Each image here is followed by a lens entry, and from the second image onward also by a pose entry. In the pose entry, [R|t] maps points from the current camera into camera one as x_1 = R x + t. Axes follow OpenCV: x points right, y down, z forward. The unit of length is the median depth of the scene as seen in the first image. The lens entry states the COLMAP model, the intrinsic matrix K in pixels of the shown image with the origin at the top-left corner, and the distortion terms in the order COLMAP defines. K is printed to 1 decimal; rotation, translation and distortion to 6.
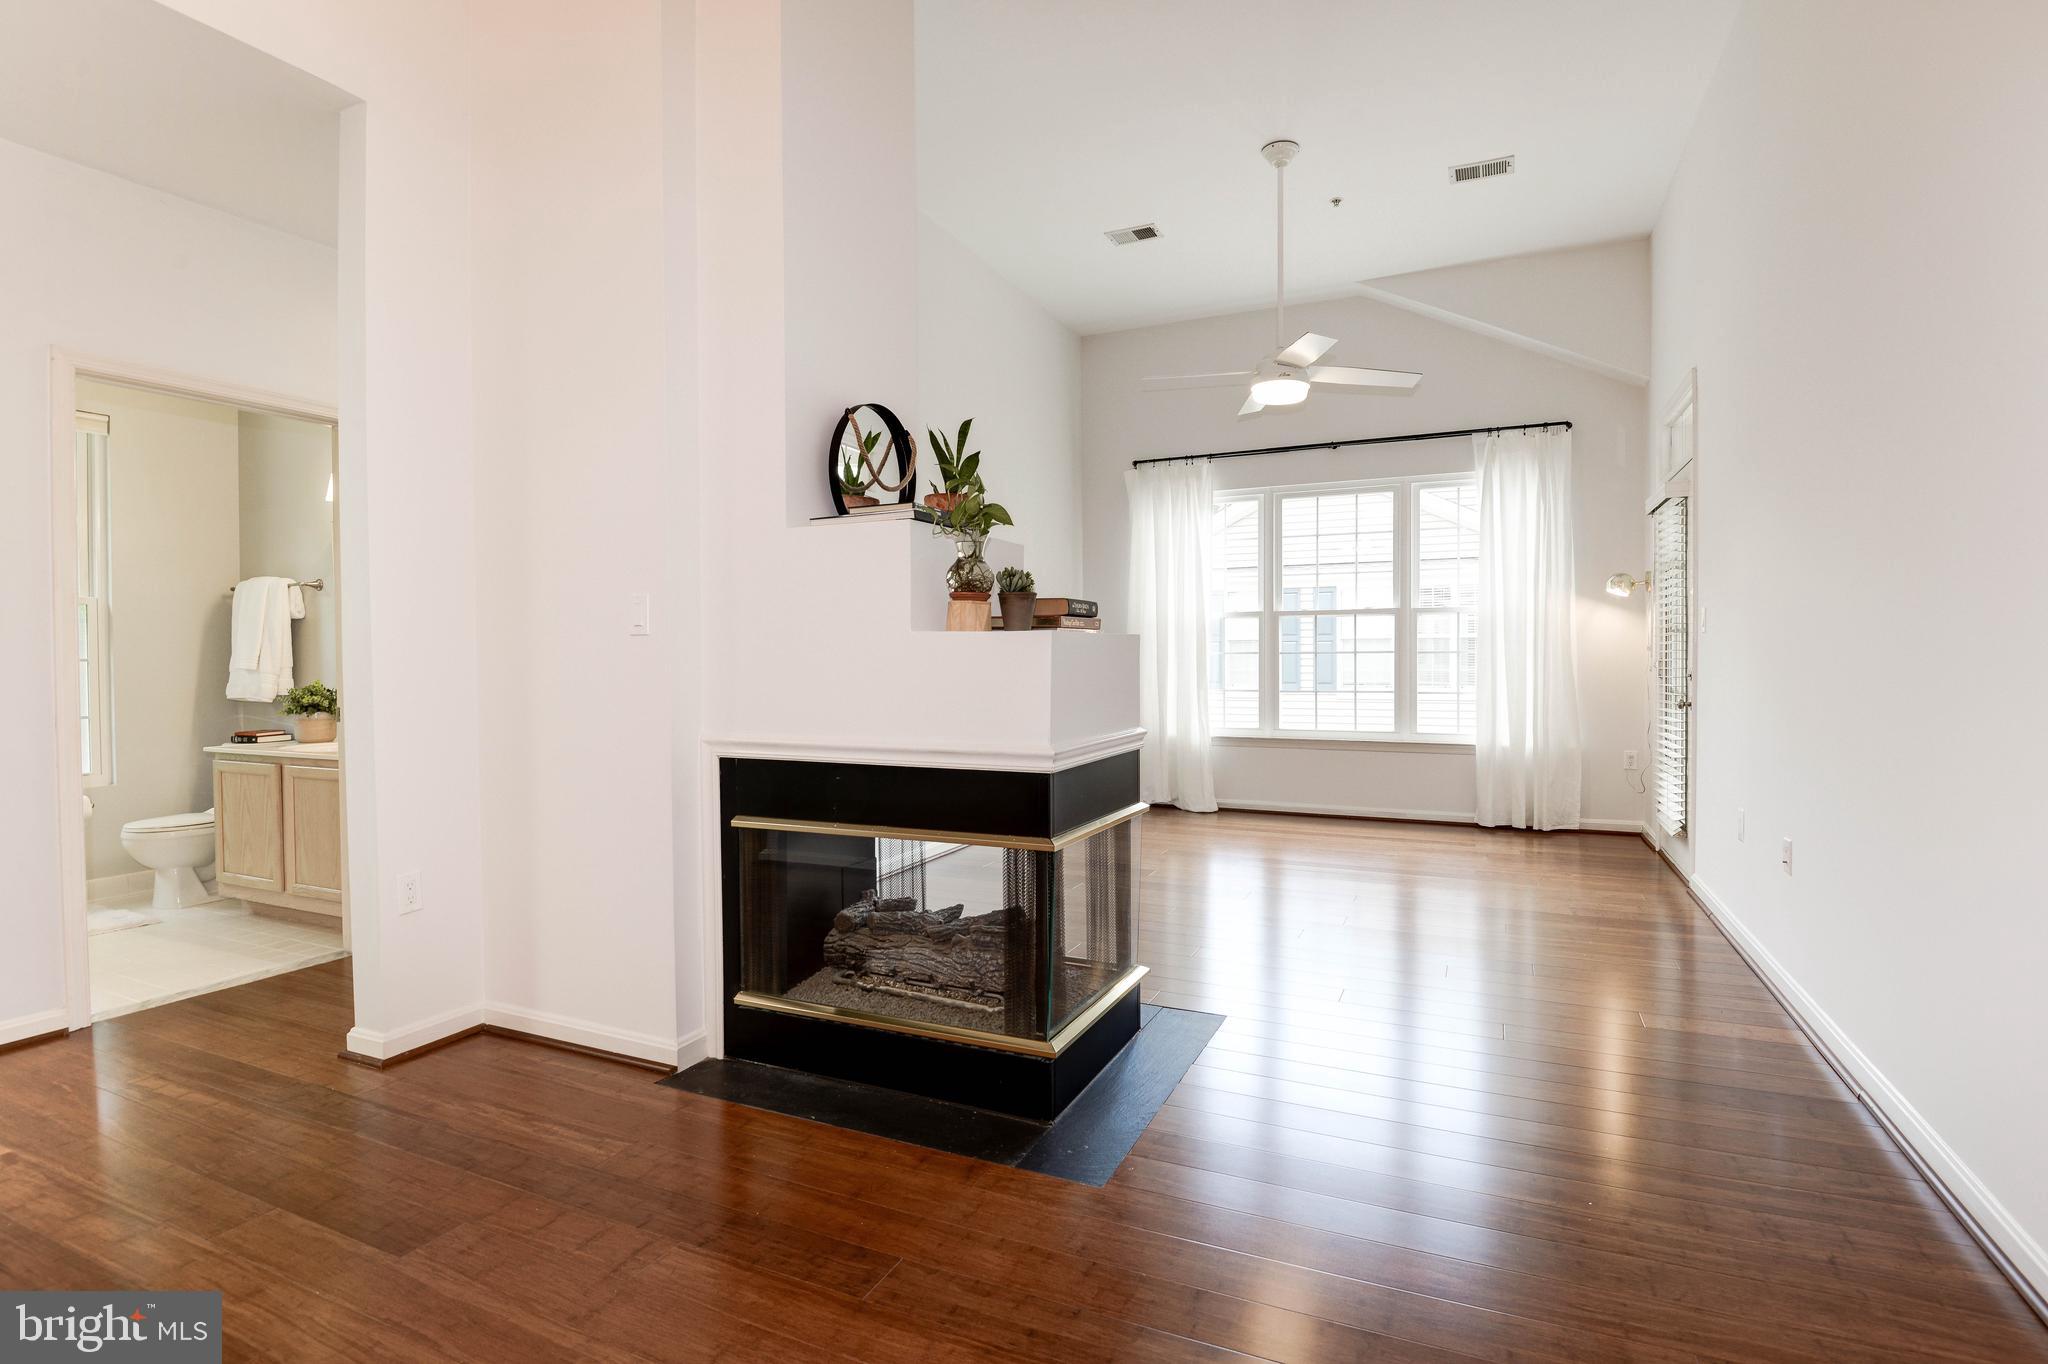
lens RADIAL K [[981.9, 0, 1041.2], [0, 981.9, 673.3], [0, 0, 1]] dist [0.019484, -0.024875]
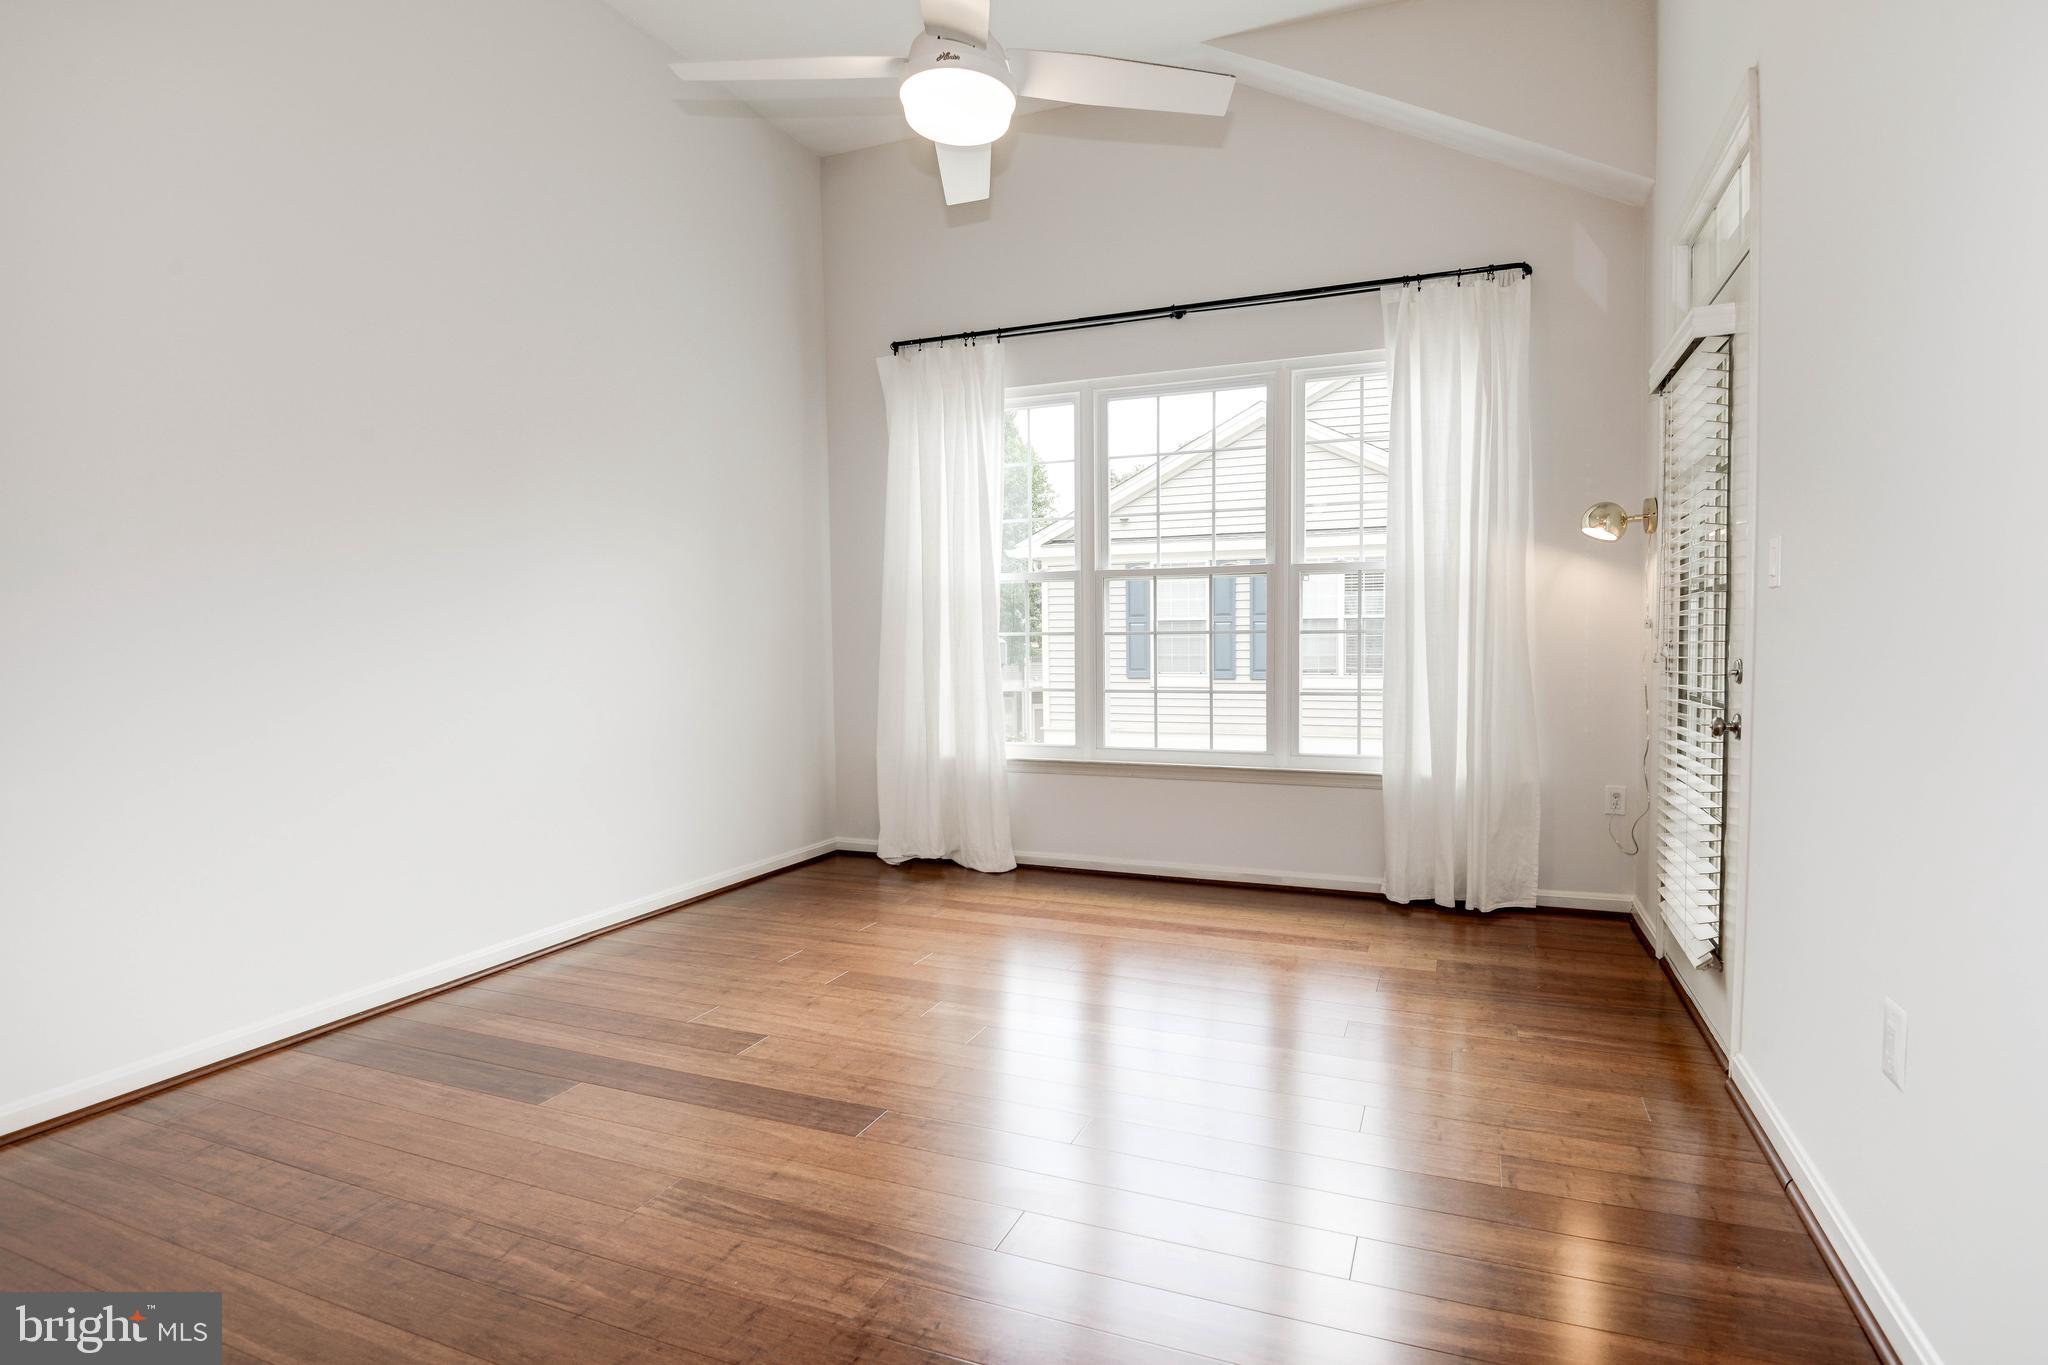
lens RADIAL K [[979.6, 0, 1089.7], [0, 979.6, 688.8], [0, 0, 1]] dist [-0.000288, -0.000014]
pose [[0.997922, -0.004867, 0.064255, 0.306657], [0.002772, 0.999463, 0.032664, -0.008500], [-0.064380, -0.032418, 0.997399, 0.549344]]
